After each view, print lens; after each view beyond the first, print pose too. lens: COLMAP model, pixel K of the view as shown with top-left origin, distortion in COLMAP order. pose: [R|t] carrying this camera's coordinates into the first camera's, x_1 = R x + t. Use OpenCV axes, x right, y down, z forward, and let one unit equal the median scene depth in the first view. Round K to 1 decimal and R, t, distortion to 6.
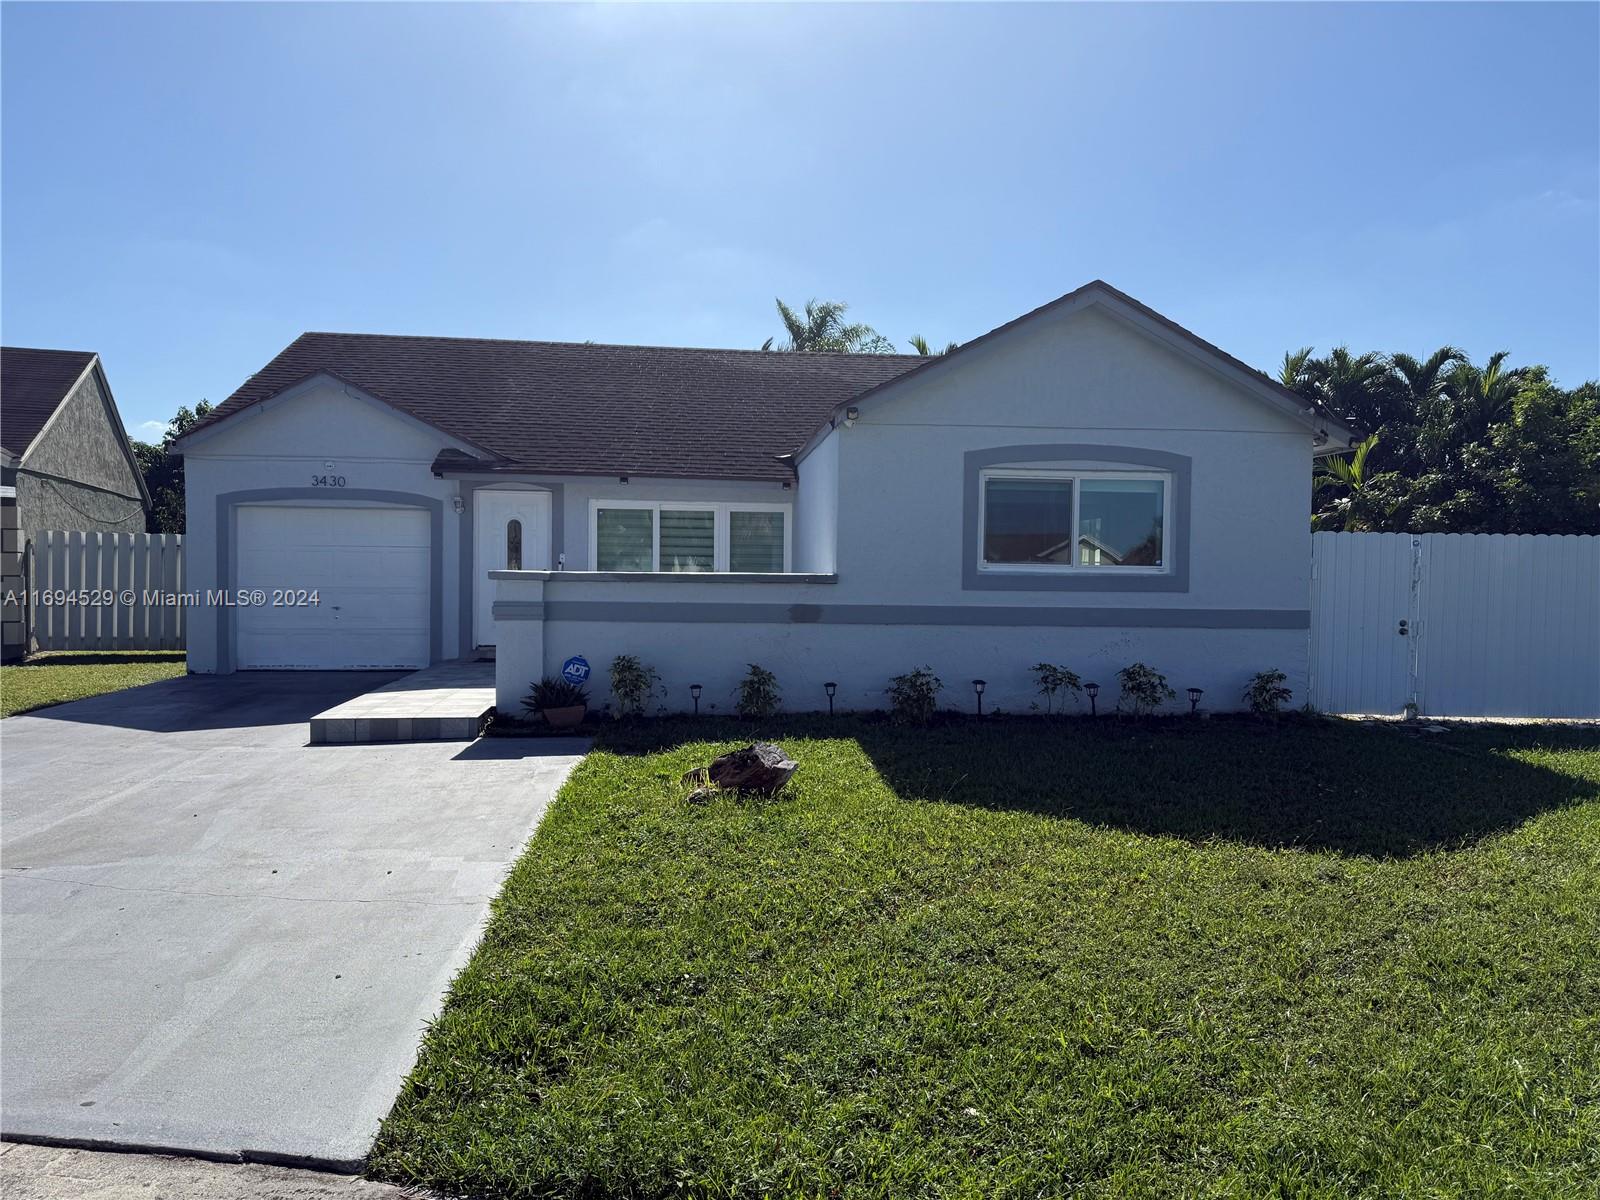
lens RADIAL K [[1121.1, 0, 811.3], [0, 1121.1, 601.3], [0, 0, 1]] dist [0.064000, -0.081603]
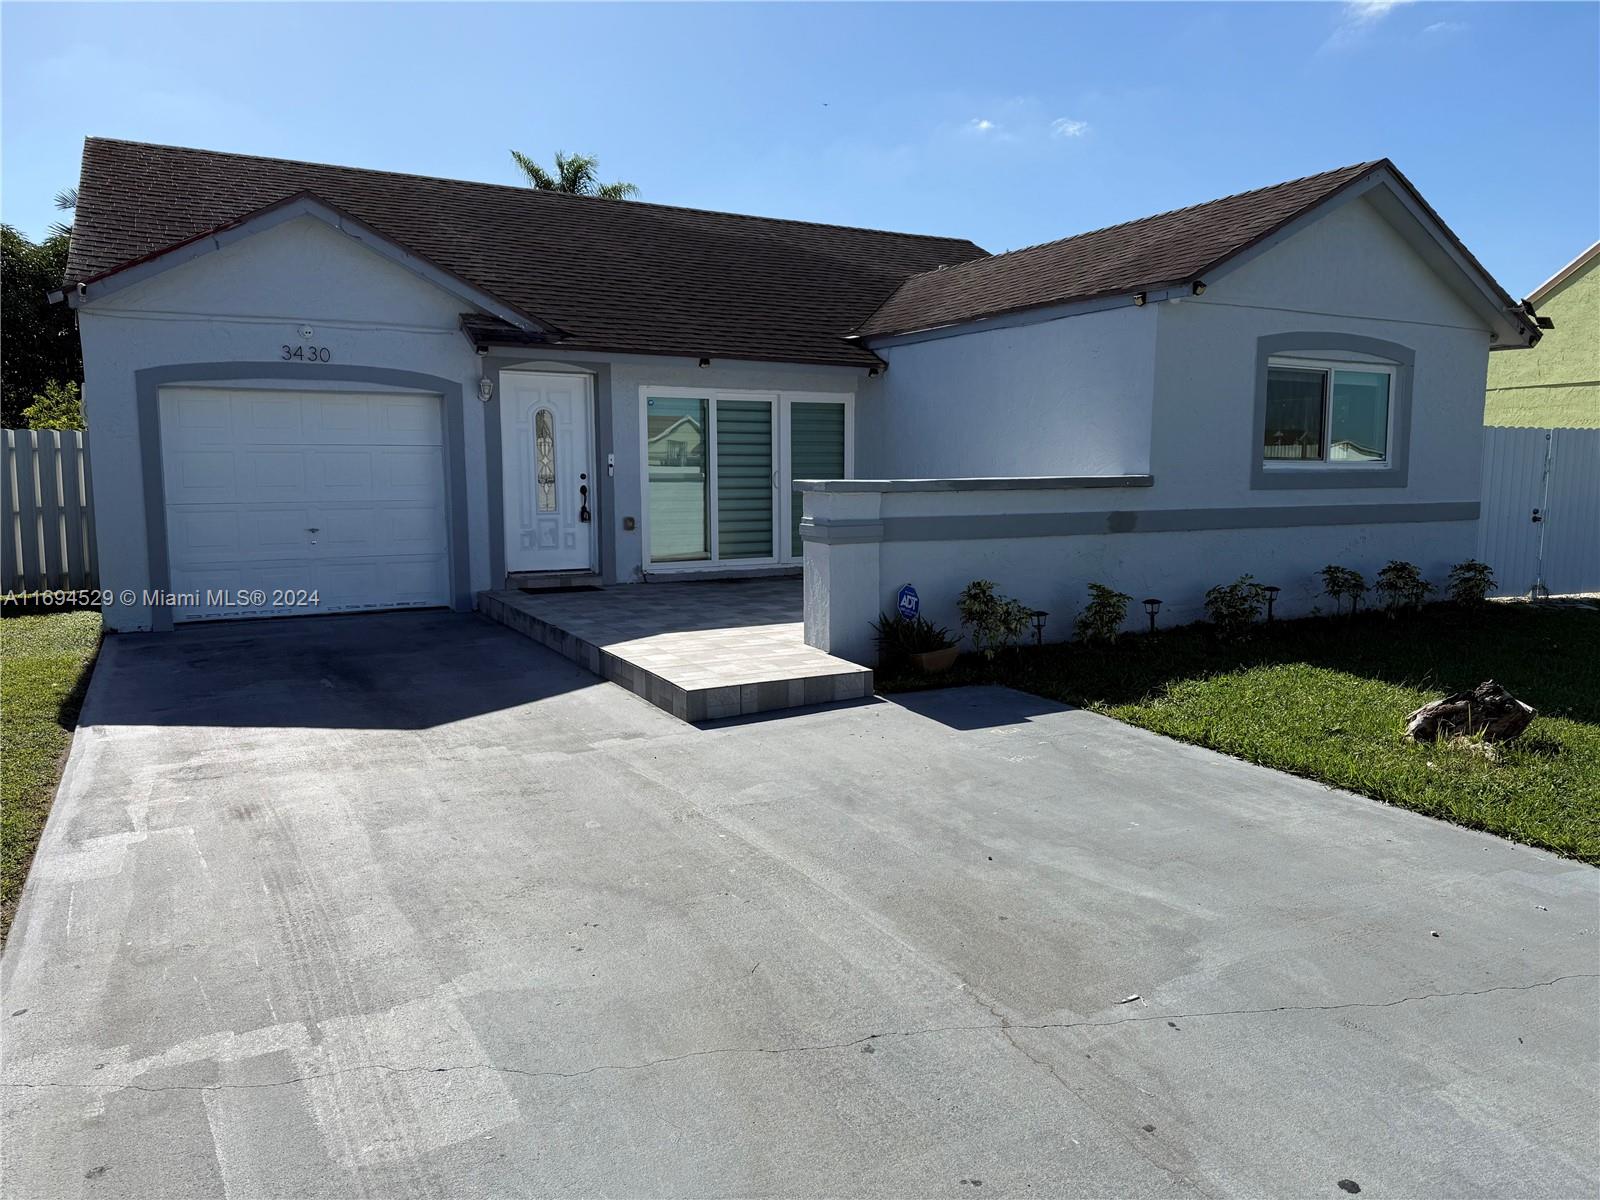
lens RADIAL K [[1126.9, 0, 795.4], [0, 1126.9, 595.8], [0, 0, 1]] dist [0.097909, -0.152644]
pose [[0.920764, -0.058163, 0.385761, -0.582442], [0.022430, 0.995081, 0.096494, -0.022816], [-0.389475, -0.080196, 0.917539, 0.280357]]
